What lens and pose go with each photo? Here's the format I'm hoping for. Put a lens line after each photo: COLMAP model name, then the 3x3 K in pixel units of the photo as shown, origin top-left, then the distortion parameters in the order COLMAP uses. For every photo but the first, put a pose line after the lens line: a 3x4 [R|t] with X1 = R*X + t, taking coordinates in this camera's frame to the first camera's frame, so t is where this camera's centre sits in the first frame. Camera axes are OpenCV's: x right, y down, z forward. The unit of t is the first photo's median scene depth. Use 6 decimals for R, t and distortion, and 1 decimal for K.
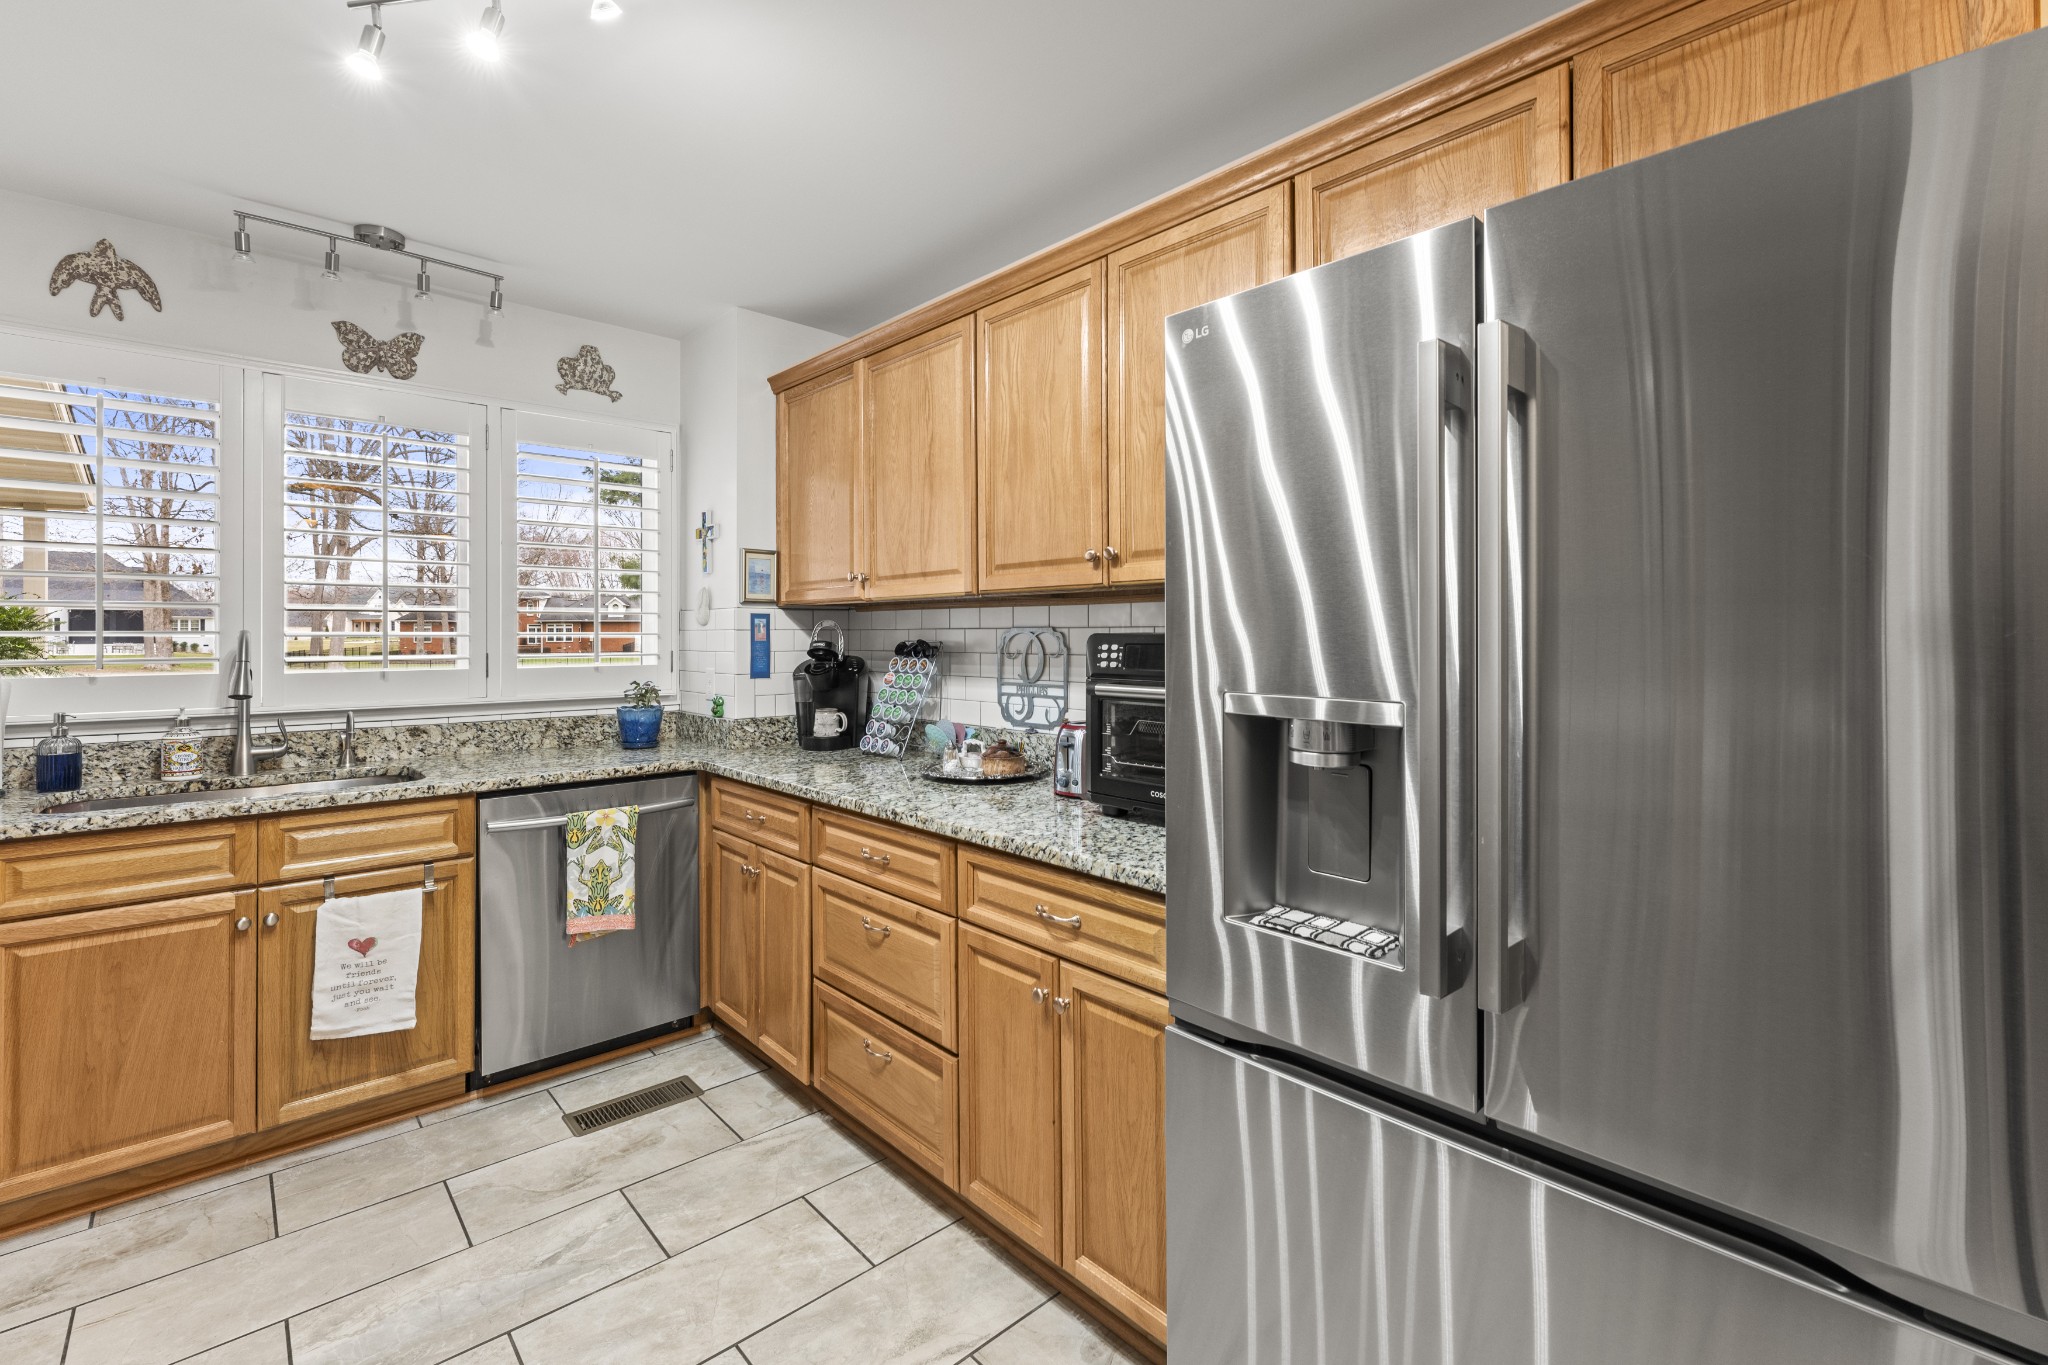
lens RADIAL K [[888.0, 0, 1023.7], [0, 888.0, 635.6], [0, 0, 1]] dist [-0.001935, 0.000108]
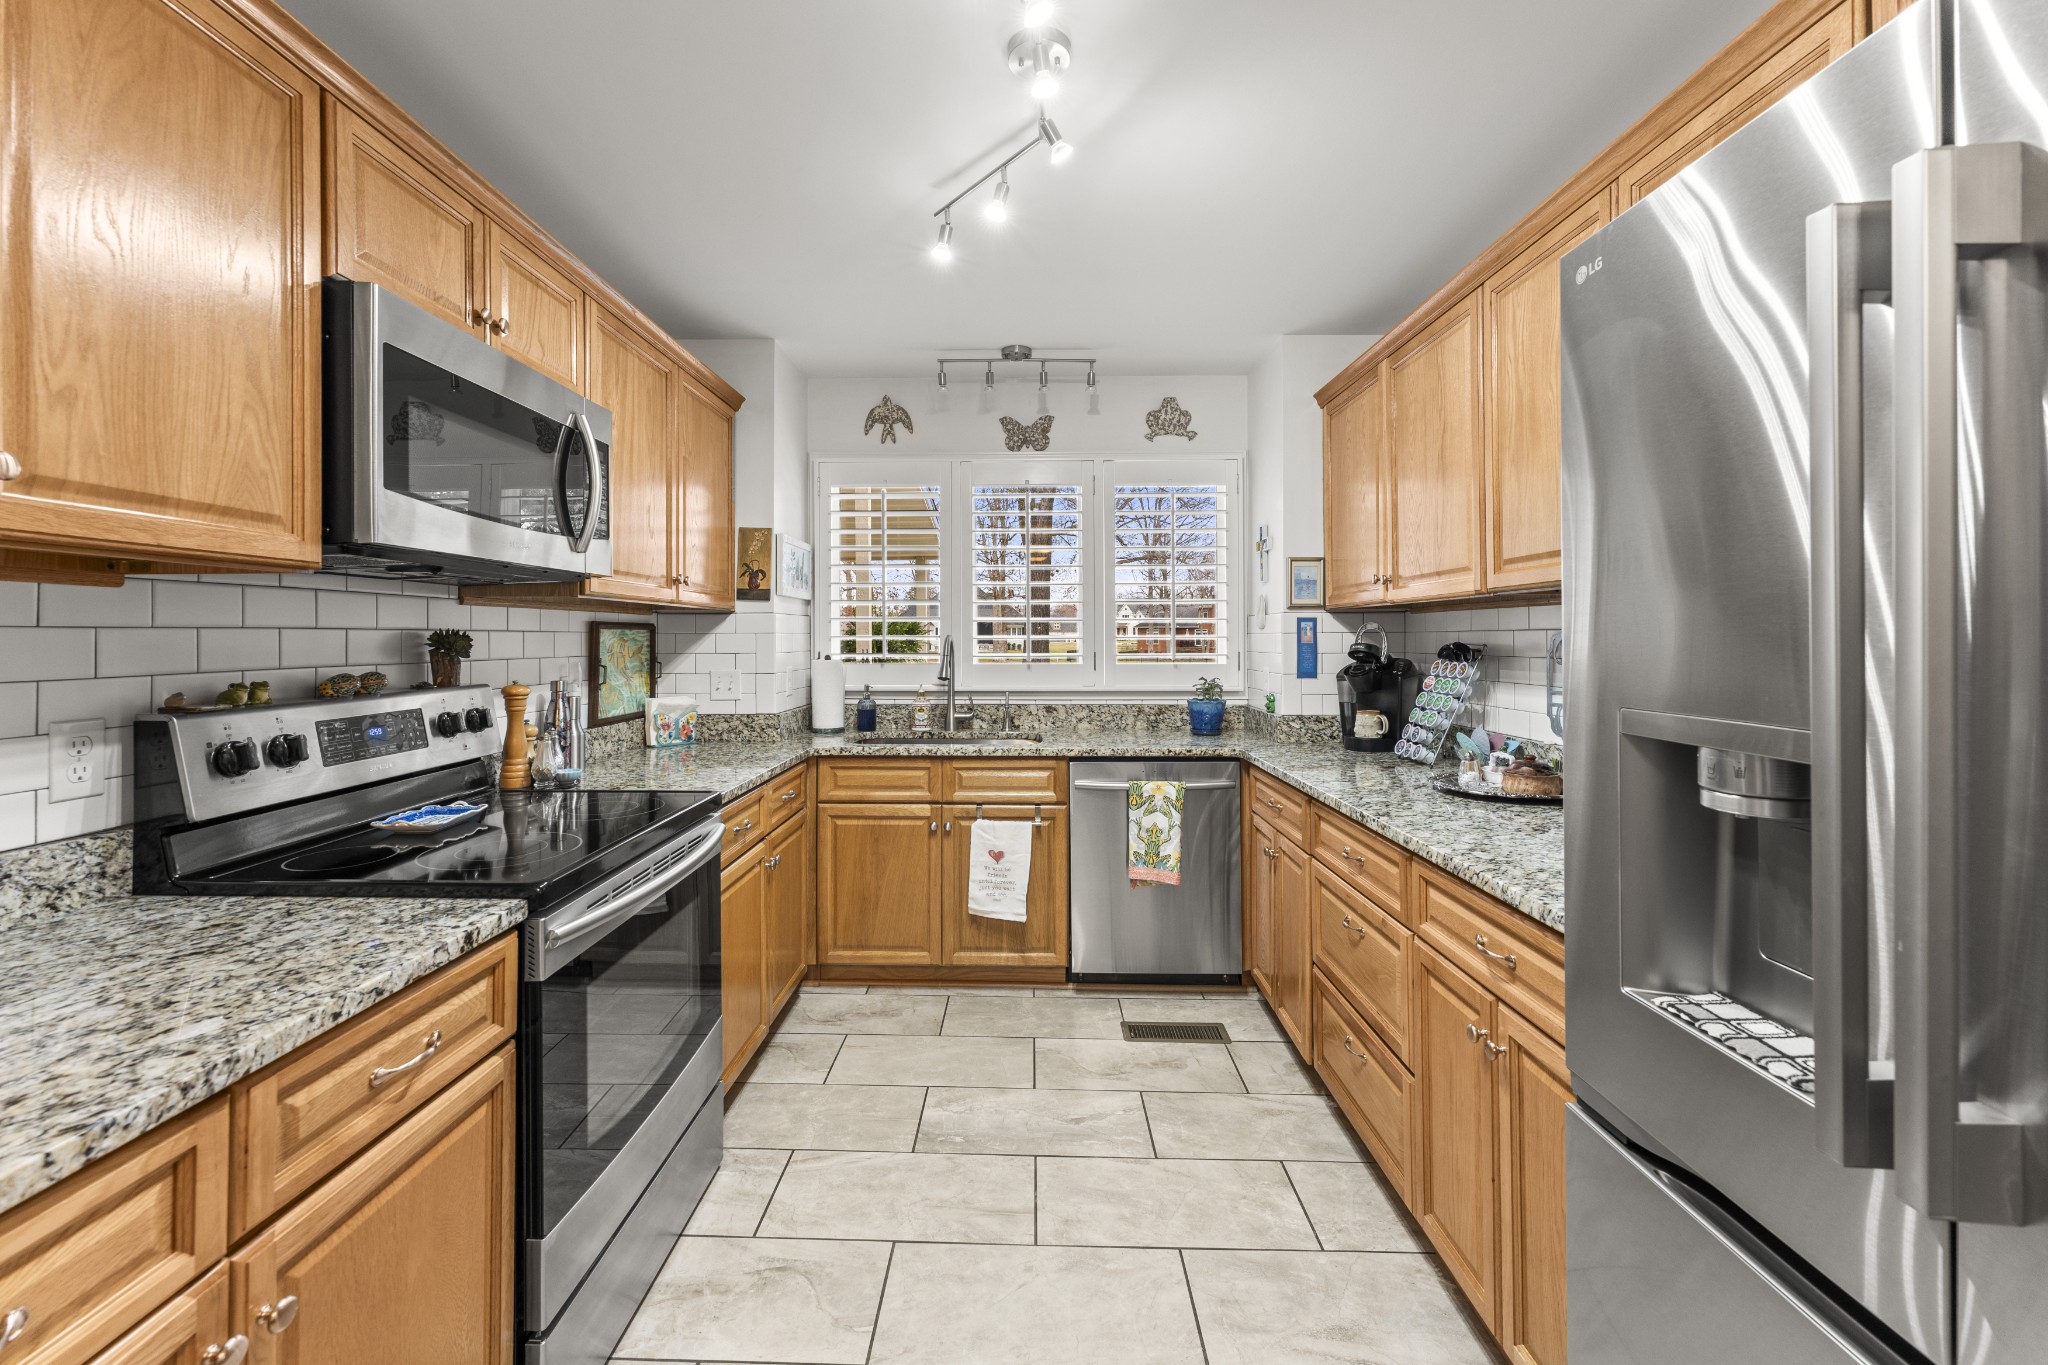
lens RADIAL K [[839.5, 0, 1017.1], [0, 839.5, 641.9], [0, 0, 1]] dist [0.000979, -0.000174]
pose [[0.727281, 0.002265, -0.686336, 0.194535], [0.000284, 0.999993, 0.003600, 0.001054], [0.686340, -0.002813, 0.727276, 0.040123]]
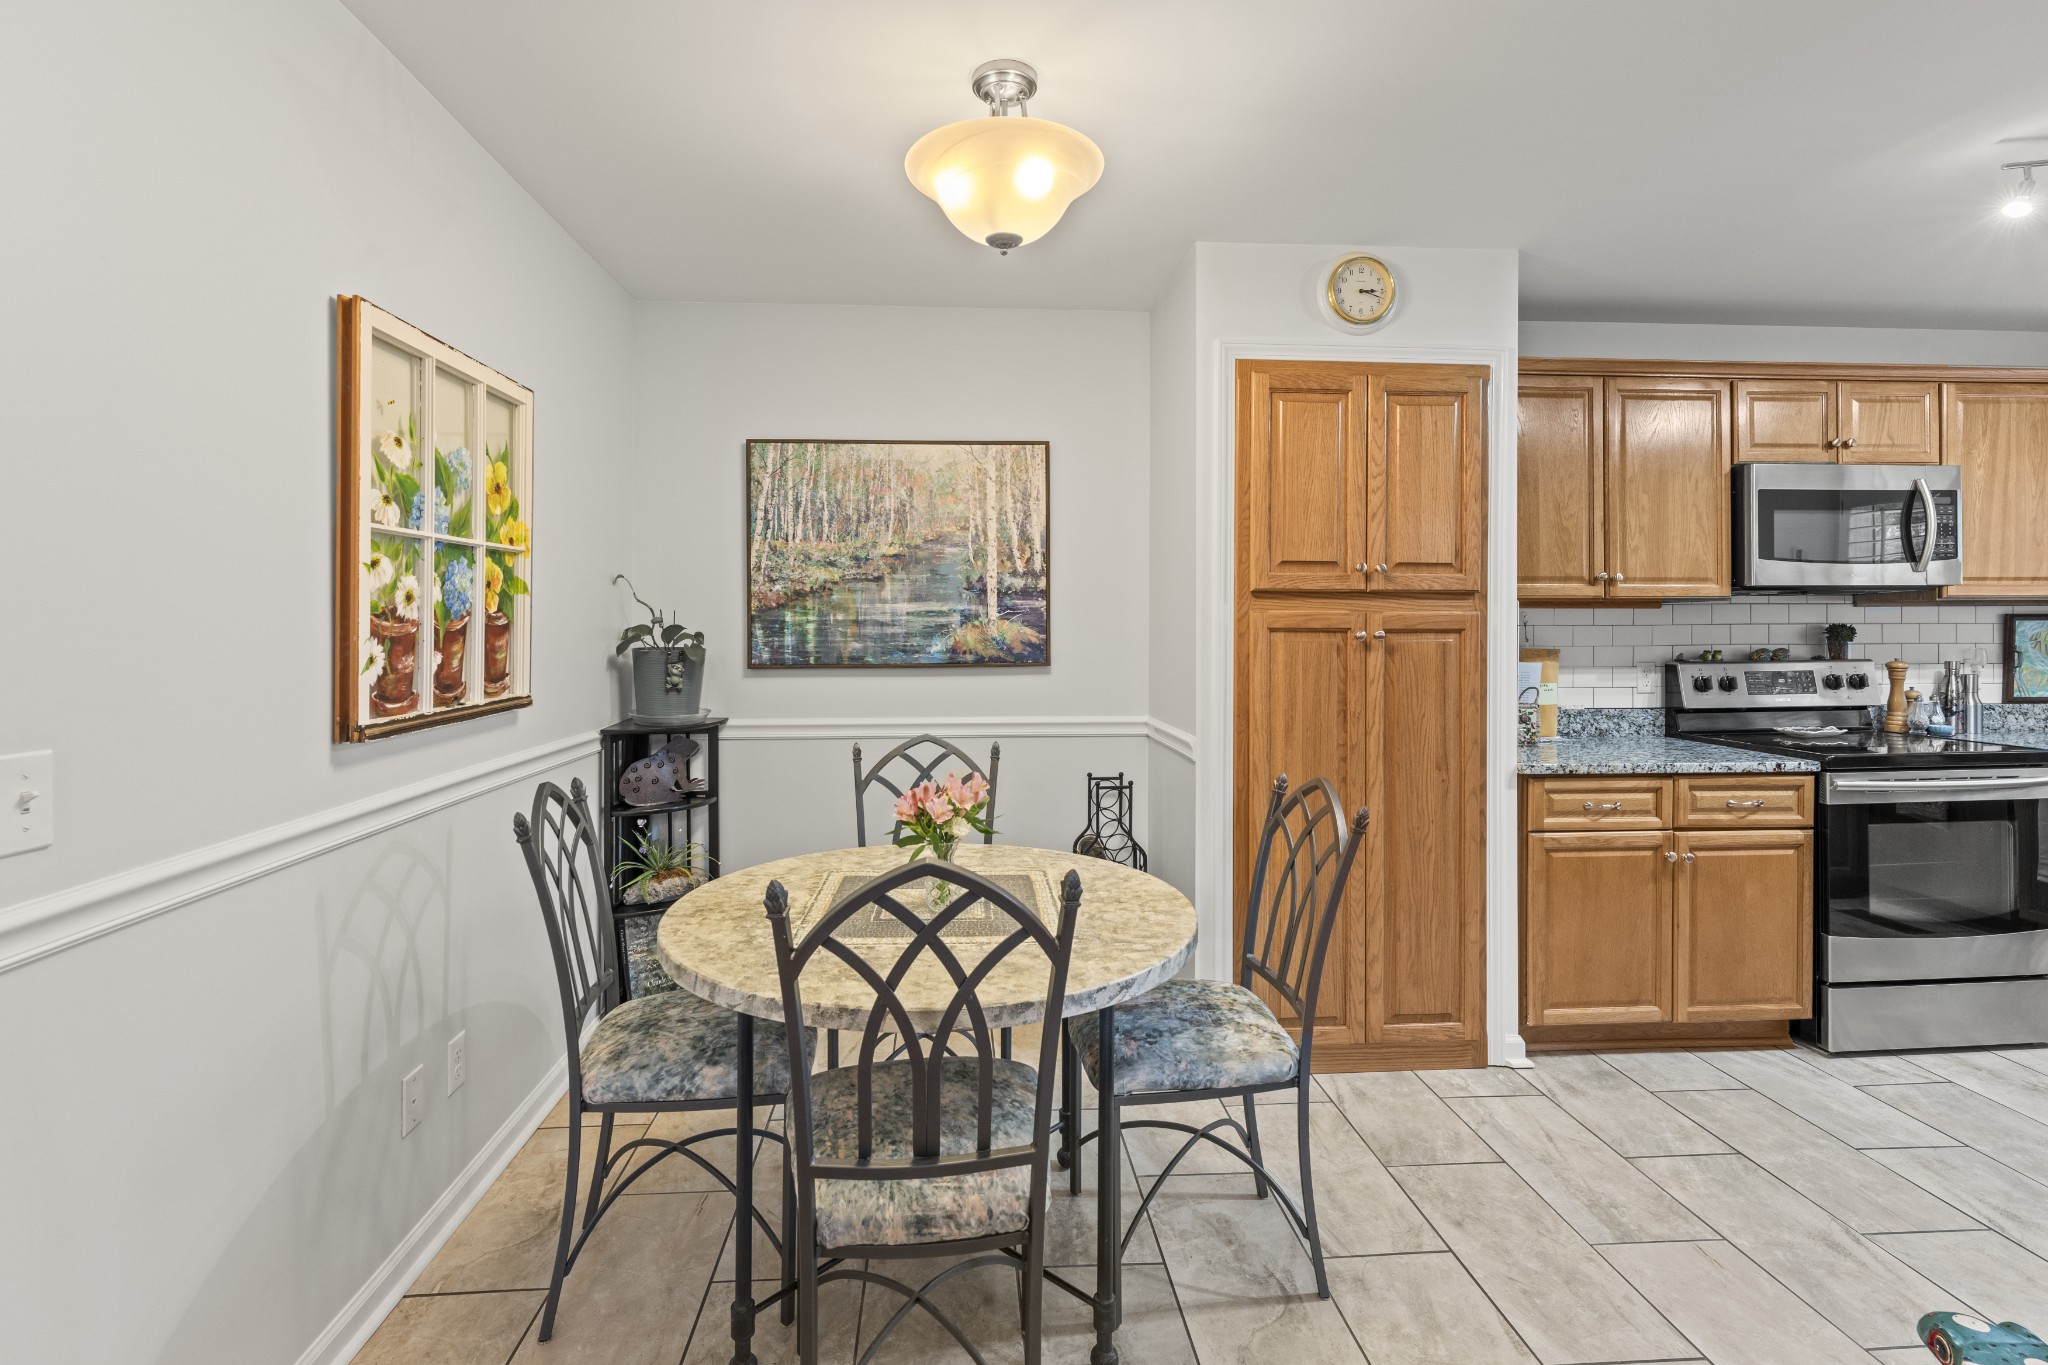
lens RADIAL K [[964.0, 0, 997.9], [0, 964.0, 615.6], [0, 0, 1]] dist [-0.000361, -0.000036]
pose [[-0.616737, -0.006003, -0.787146, 1.227505], [0.003050, 0.999945, -0.010015, -0.009710], [0.787163, -0.008577, -0.616685, 0.151277]]
